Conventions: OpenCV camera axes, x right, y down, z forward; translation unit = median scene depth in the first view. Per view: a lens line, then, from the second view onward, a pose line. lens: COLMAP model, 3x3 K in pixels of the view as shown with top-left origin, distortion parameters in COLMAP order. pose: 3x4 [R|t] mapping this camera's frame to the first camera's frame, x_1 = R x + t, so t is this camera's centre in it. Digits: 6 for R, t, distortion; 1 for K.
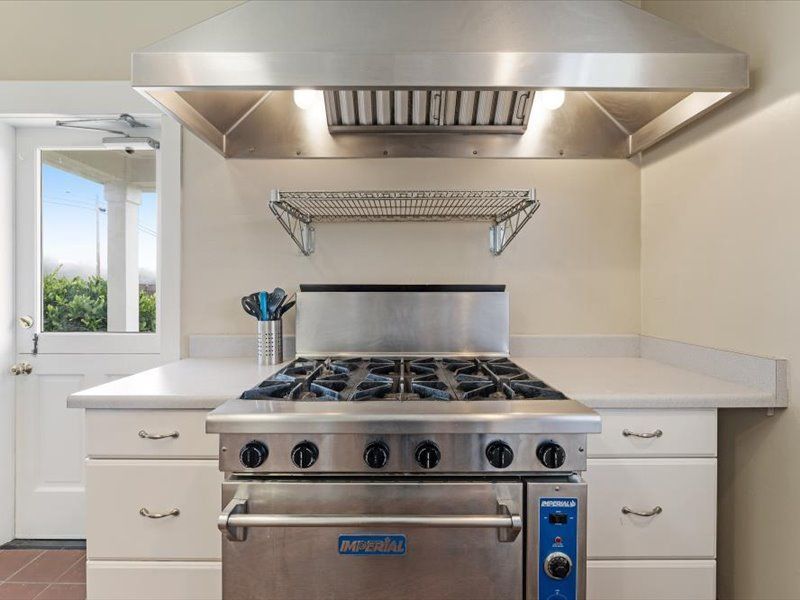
lens RADIAL K [[378.7, 0, 399.1], [0, 378.7, 294.5], [0, 0, 1]] dist [-0.003567, -0.000236]
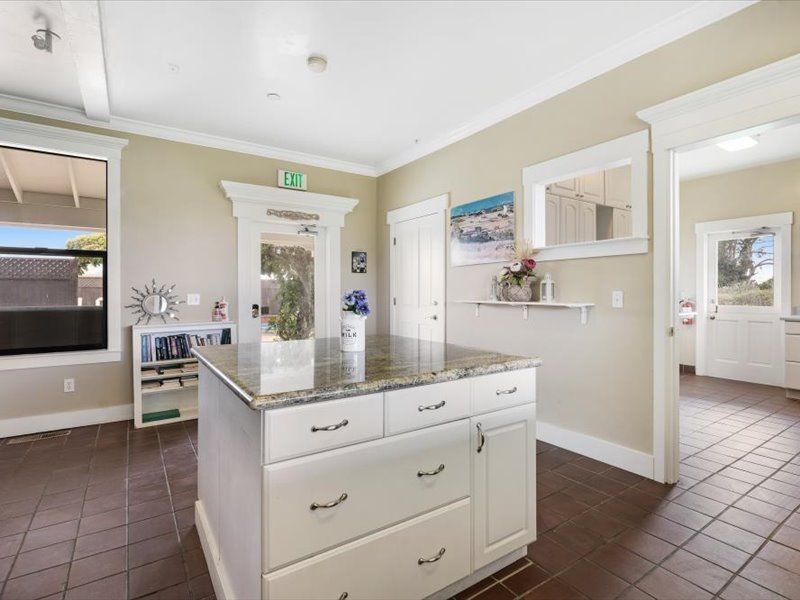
lens RADIAL K [[399.6, 0, 391.9], [0, 399.6, 294.5], [0, 0, 1]] dist [0.001724, 0.000309]
pose [[0.550200, 0.000555, -0.835032, 0.315464], [-0.003759, 0.999991, -0.001812, 0.053251], [0.835024, 0.004135, 0.550198, -3.969392]]
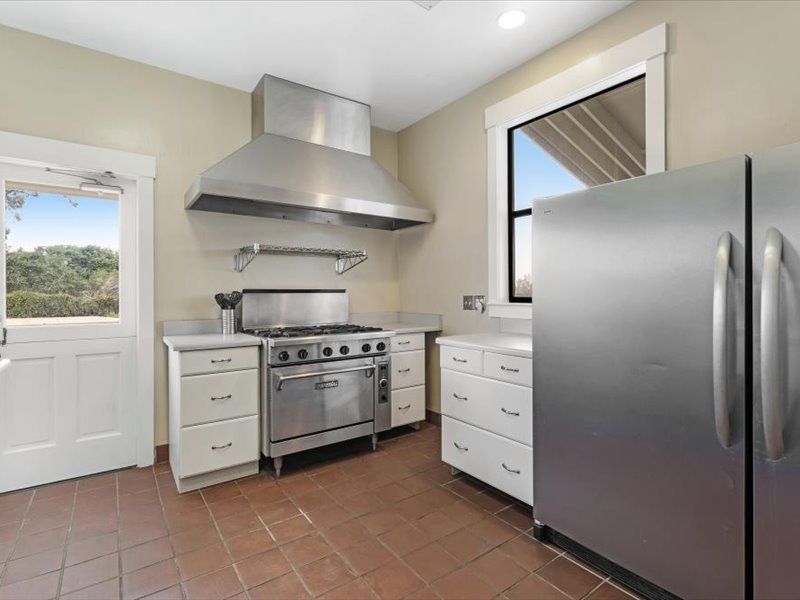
lens RADIAL K [[404.0, 0, 404.0], [0, 404.0, 297.4], [0, 0, 1]] dist [-0.000348, -0.000206]
pose [[0.807400, -0.010327, 0.589914, -0.993811], [0.008089, 0.999947, 0.006433, 0.007691], [-0.589949, -0.000422, 0.807440, -1.259206]]
